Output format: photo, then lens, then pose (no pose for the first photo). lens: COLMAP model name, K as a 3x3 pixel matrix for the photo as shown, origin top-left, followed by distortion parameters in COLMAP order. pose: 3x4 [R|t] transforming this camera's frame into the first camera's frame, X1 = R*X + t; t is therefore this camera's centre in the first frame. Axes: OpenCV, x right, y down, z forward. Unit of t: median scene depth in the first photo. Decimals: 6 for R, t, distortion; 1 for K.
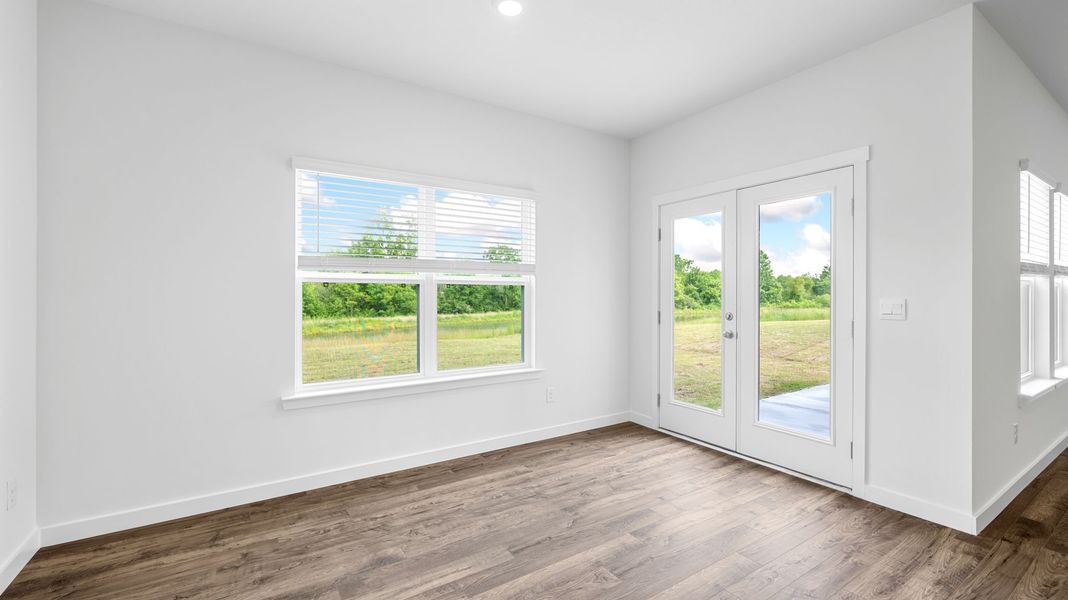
lens RADIAL K [[453.1, 0, 531.4], [0, 453.1, 295.1], [0, 0, 1]] dist [-0.001705, -0.000513]
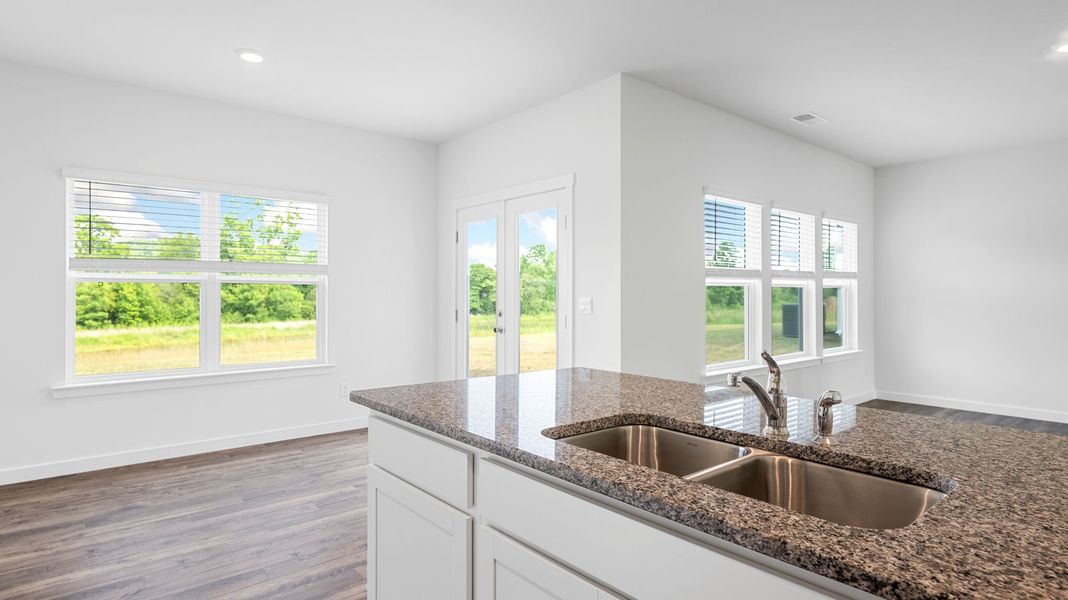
lens RADIAL K [[576.7, 0, 535.4], [0, 576.7, 295.3], [0, 0, 1]] dist [-0.005464, 0.001456]
pose [[0.991161, 0.001486, 0.132658, 0.301448], [-0.001602, 0.999998, 0.000766, 0.000850], [-0.132657, -0.000972, 0.991162, -0.379293]]
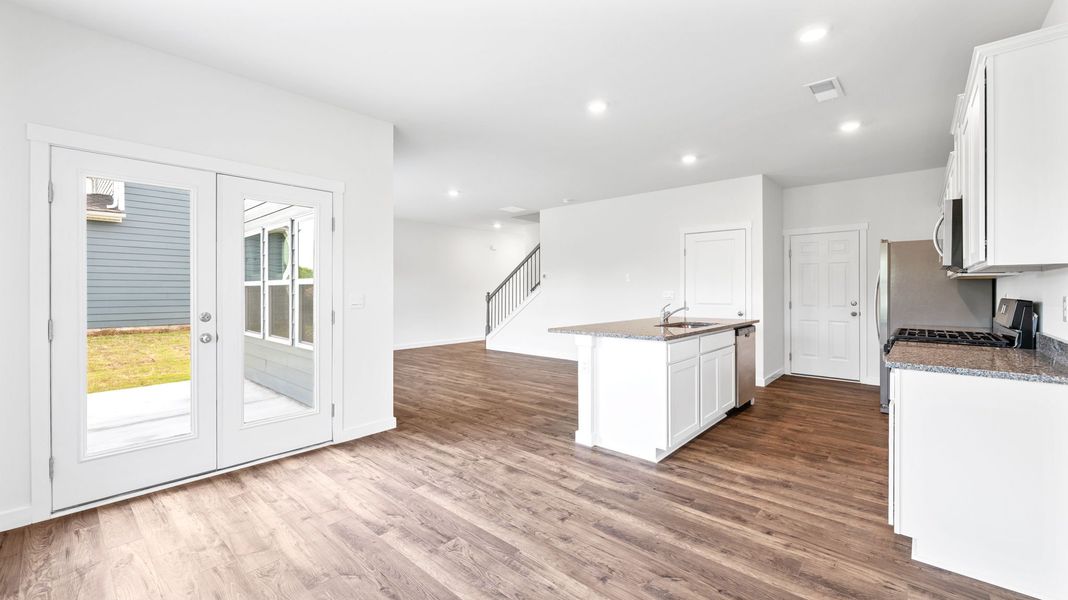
lens RADIAL K [[420.3, 0, 536.2], [0, 420.3, 292.1], [0, 0, 1]] dist [-0.005131, 0.000748]
pose [[-0.275874, -0.003536, 0.961187, -0.804615], [0.003651, 0.999982, 0.004726, -0.003693], [-0.961187, 0.004813, -0.275856, 0.993737]]
